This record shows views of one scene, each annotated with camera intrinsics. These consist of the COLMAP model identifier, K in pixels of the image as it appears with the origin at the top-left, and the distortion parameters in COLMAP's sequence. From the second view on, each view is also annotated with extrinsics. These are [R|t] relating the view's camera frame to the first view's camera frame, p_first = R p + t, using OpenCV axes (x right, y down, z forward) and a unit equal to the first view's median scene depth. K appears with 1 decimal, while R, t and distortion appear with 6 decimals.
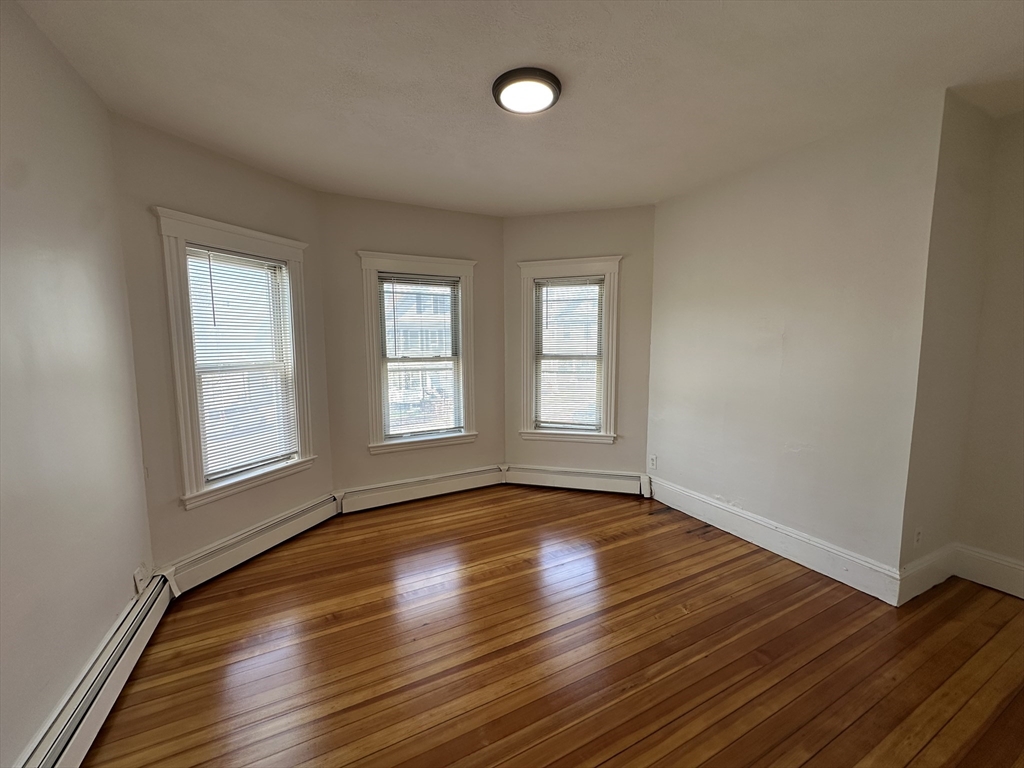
lens RADIAL K [[406.2, 0, 515.1], [0, 406.2, 383.2], [0, 0, 1]] dist [-0.009330, 0.000017]
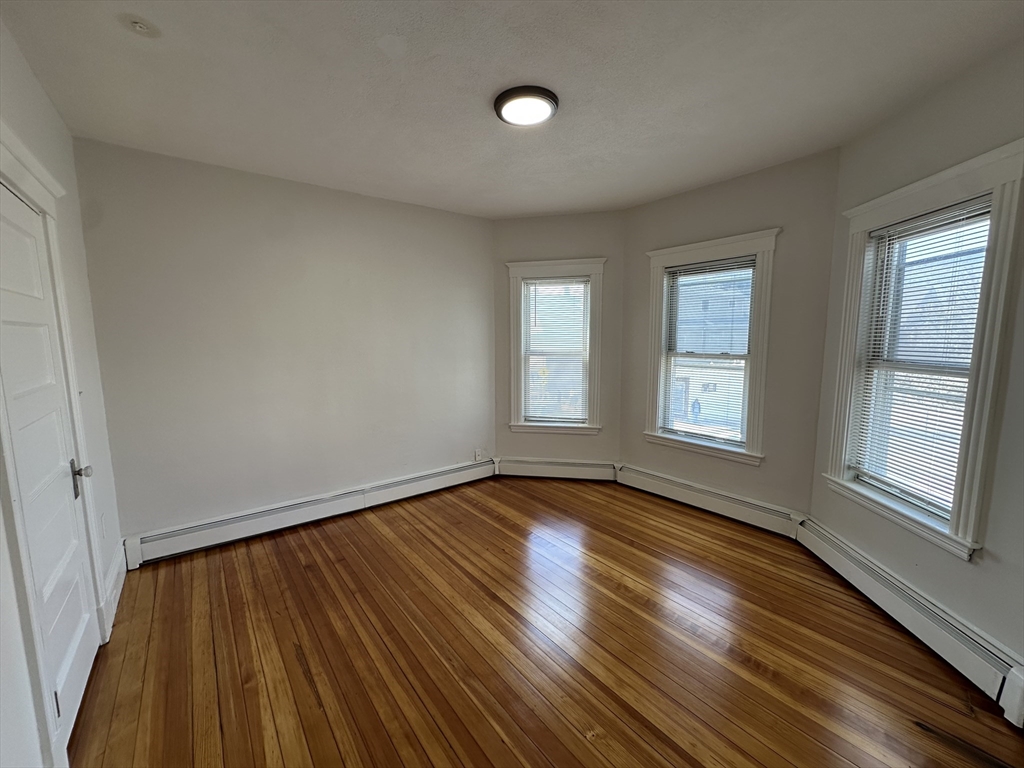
lens RADIAL K [[411.5, 0, 511.0], [0, 411.5, 379.9], [0, 0, 1]] dist [-0.000803, -0.000055]
pose [[0.193865, 0.113498, -0.974441, 0.695421], [-0.092000, 0.991011, 0.097124, -0.064015], [0.976705, 0.070819, 0.202564, 0.469171]]
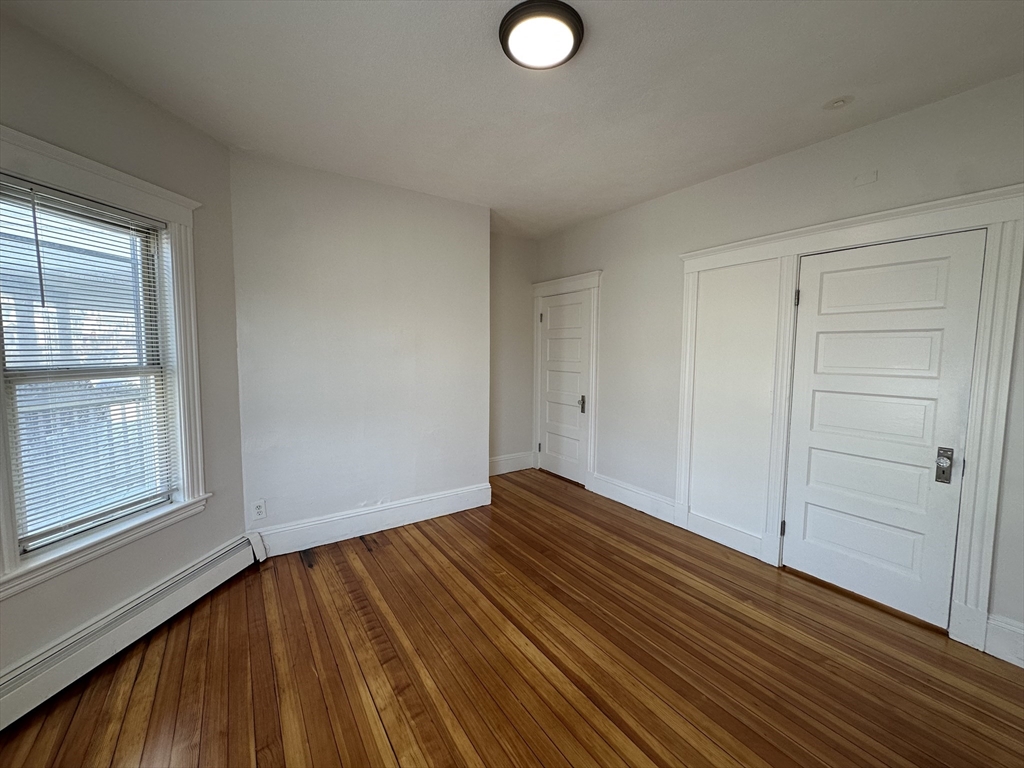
lens RADIAL K [[411.5, 0, 512.0], [0, 411.5, 384.0], [0, 0, 1]] dist [-0.000696, 0.000139]
pose [[-0.131183, -0.078050, 0.988281, -0.496733], [0.091612, 0.991676, 0.090479, -0.061359], [-0.987116, 0.102407, -0.122941, 0.734027]]
